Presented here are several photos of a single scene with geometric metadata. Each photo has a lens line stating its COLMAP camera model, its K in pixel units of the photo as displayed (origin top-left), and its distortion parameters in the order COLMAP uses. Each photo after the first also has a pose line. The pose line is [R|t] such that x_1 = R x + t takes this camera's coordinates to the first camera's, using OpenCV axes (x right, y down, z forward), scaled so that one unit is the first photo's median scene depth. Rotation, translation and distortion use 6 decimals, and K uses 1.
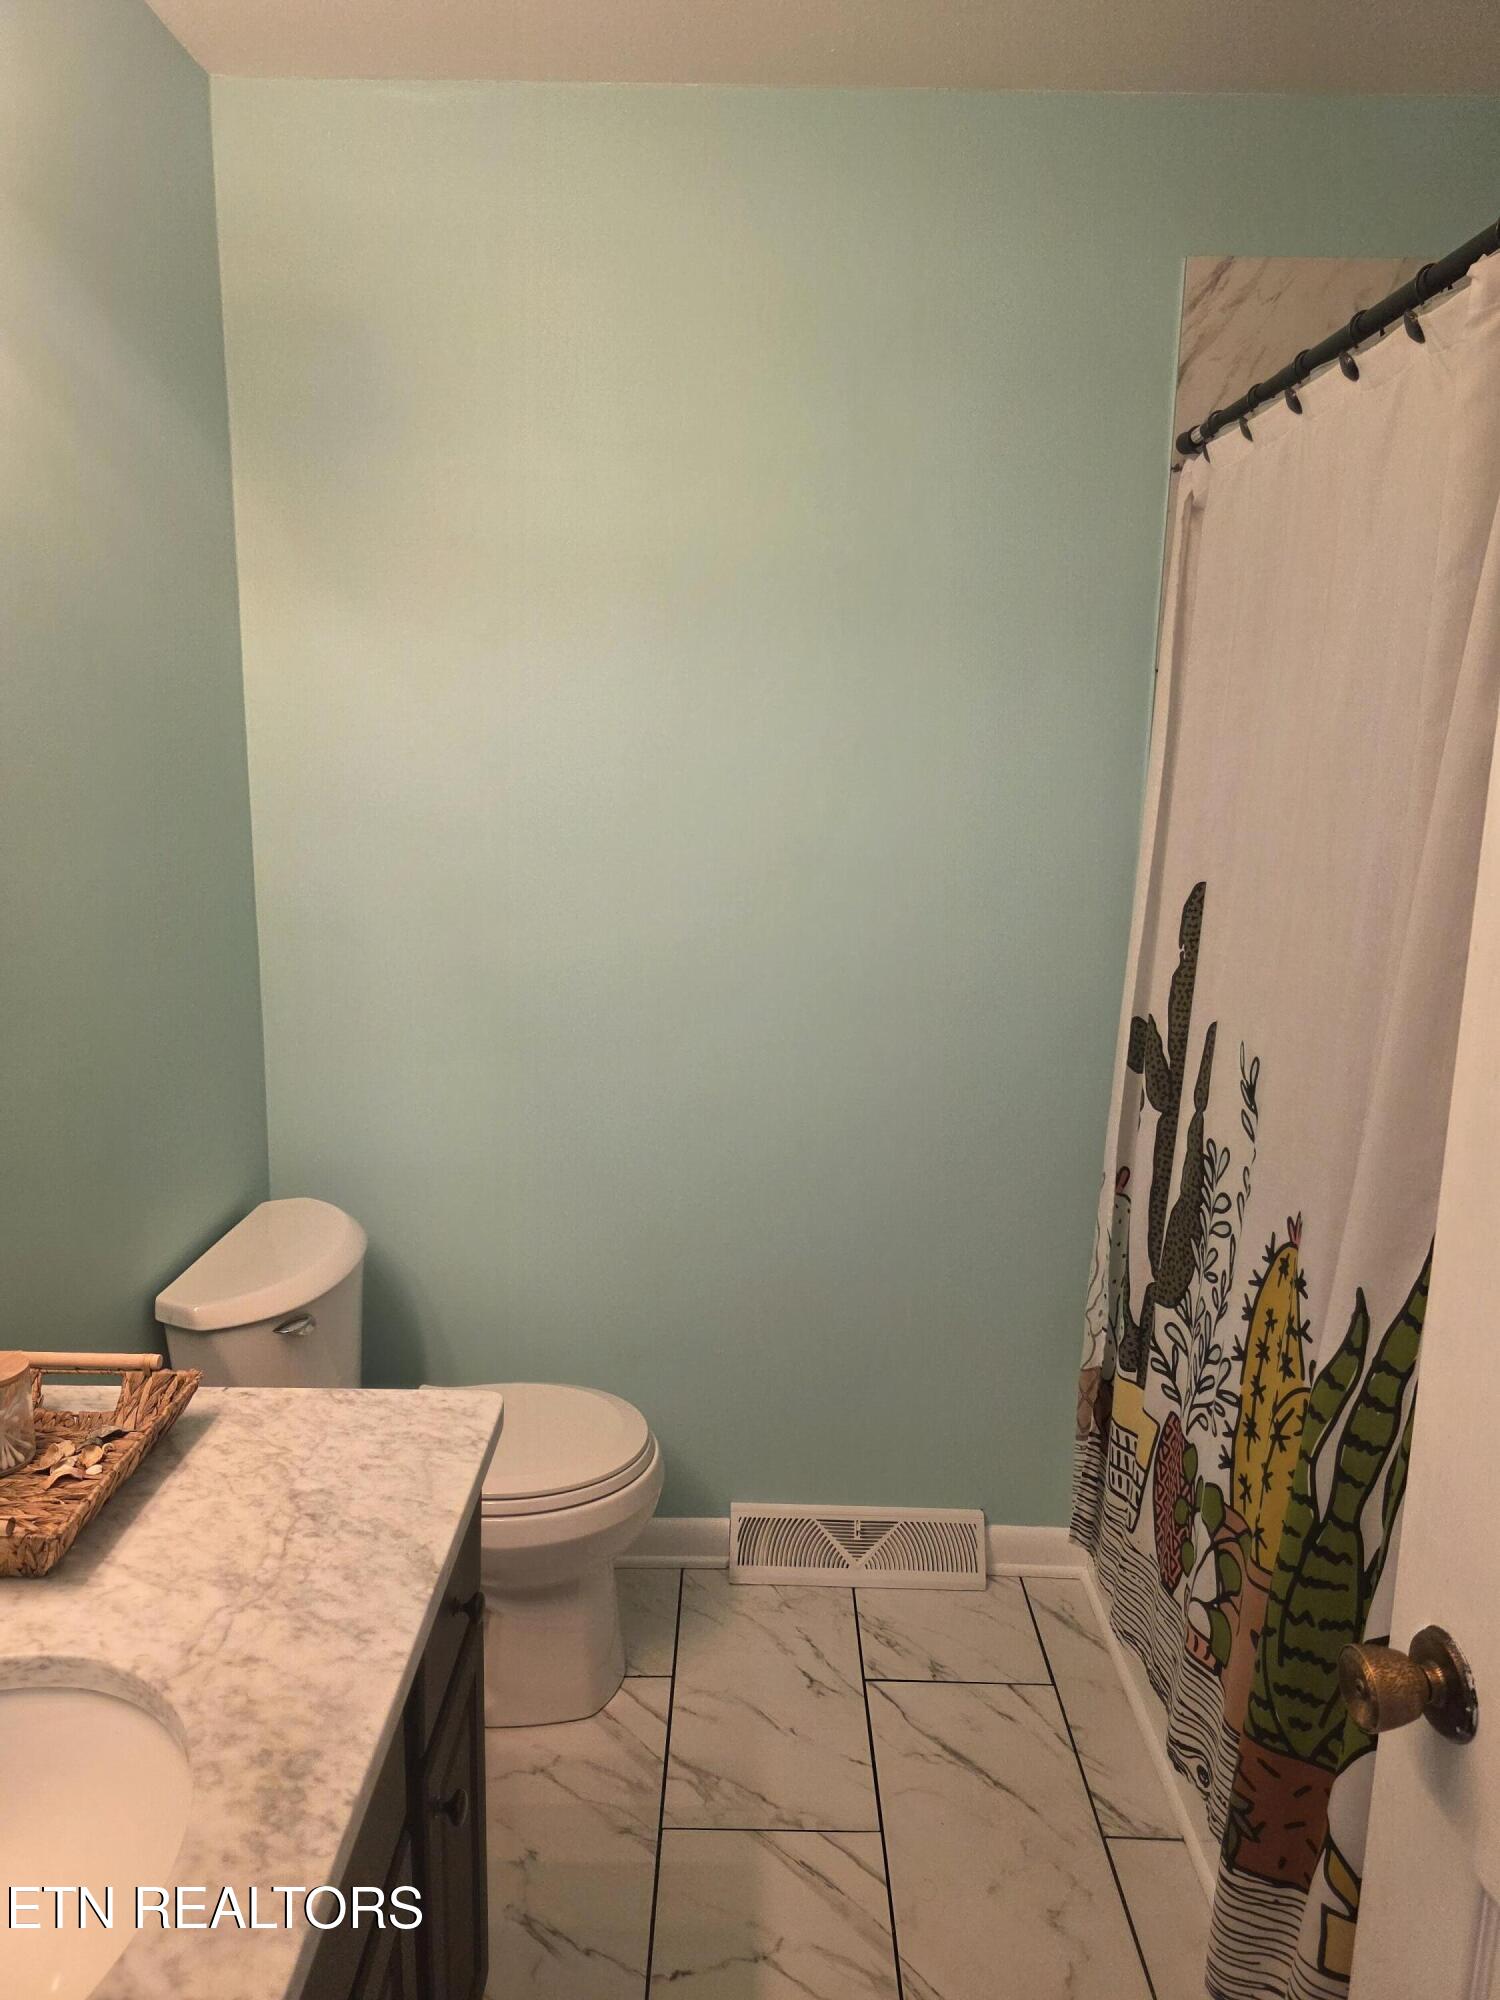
lens RADIAL K [[1343.4, 0, 744.0], [0, 1343.4, 1003.7], [0, 0, 1]] dist [0.064270, -0.059830]
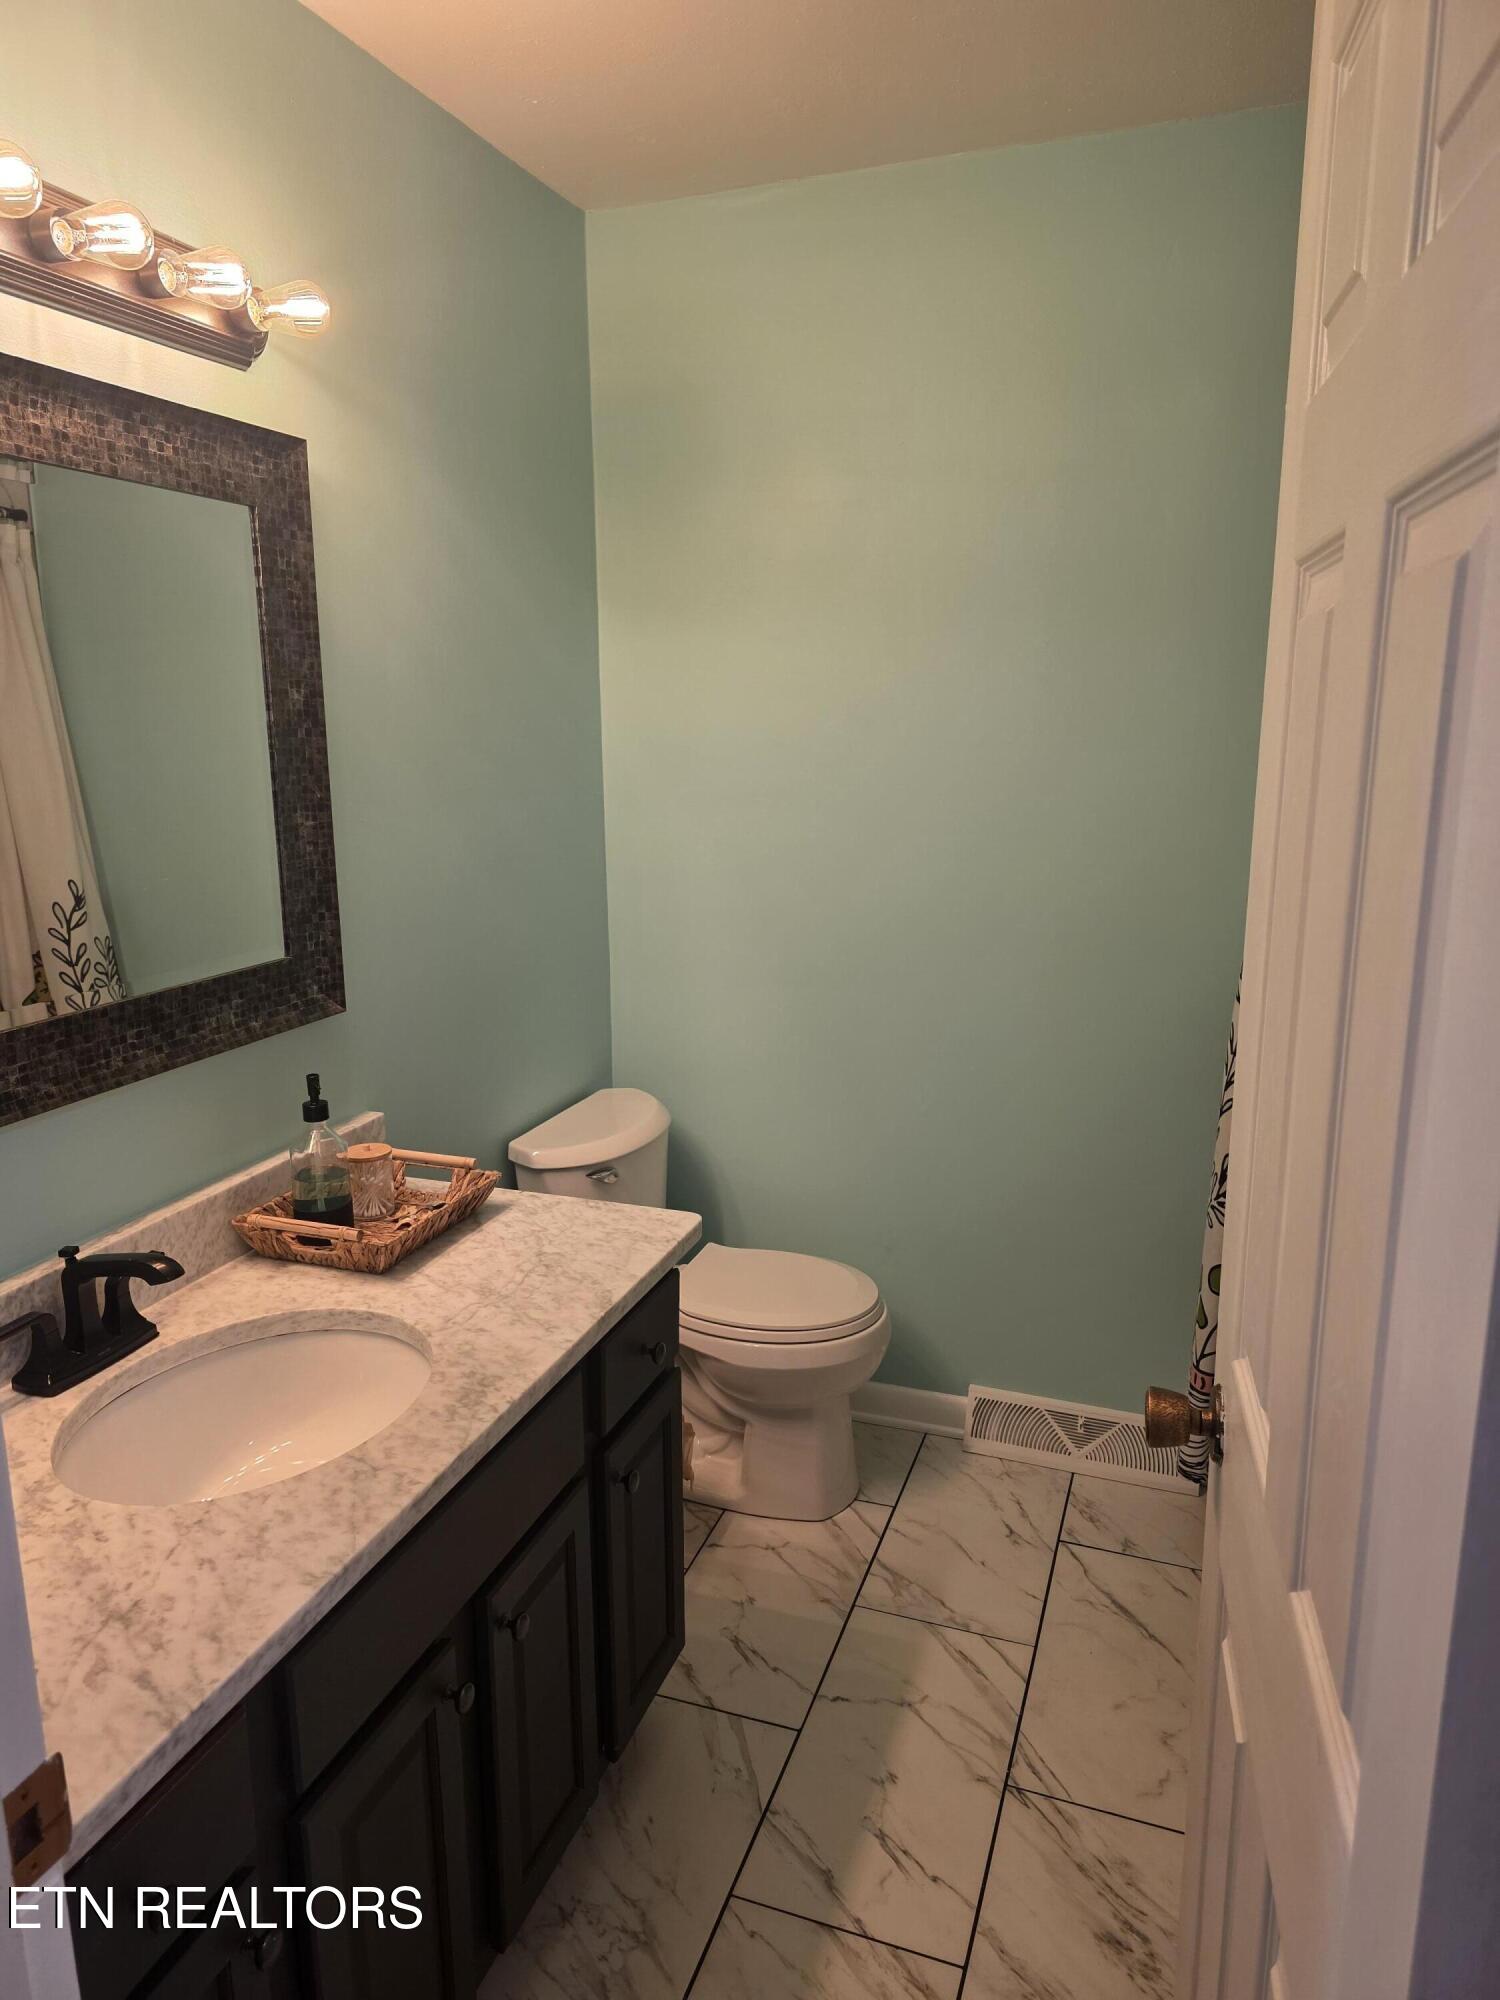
lens RADIAL K [[1343.4, 0, 743.8], [0, 1343.4, 1013.5], [0, 0, 1]] dist [0.064270, -0.059830]
pose [[0.943359, 0.055554, -0.327090, 0.226972], [-0.046608, 0.998295, 0.035133, 0.030182], [0.328484, -0.017898, 0.944340, -0.195407]]
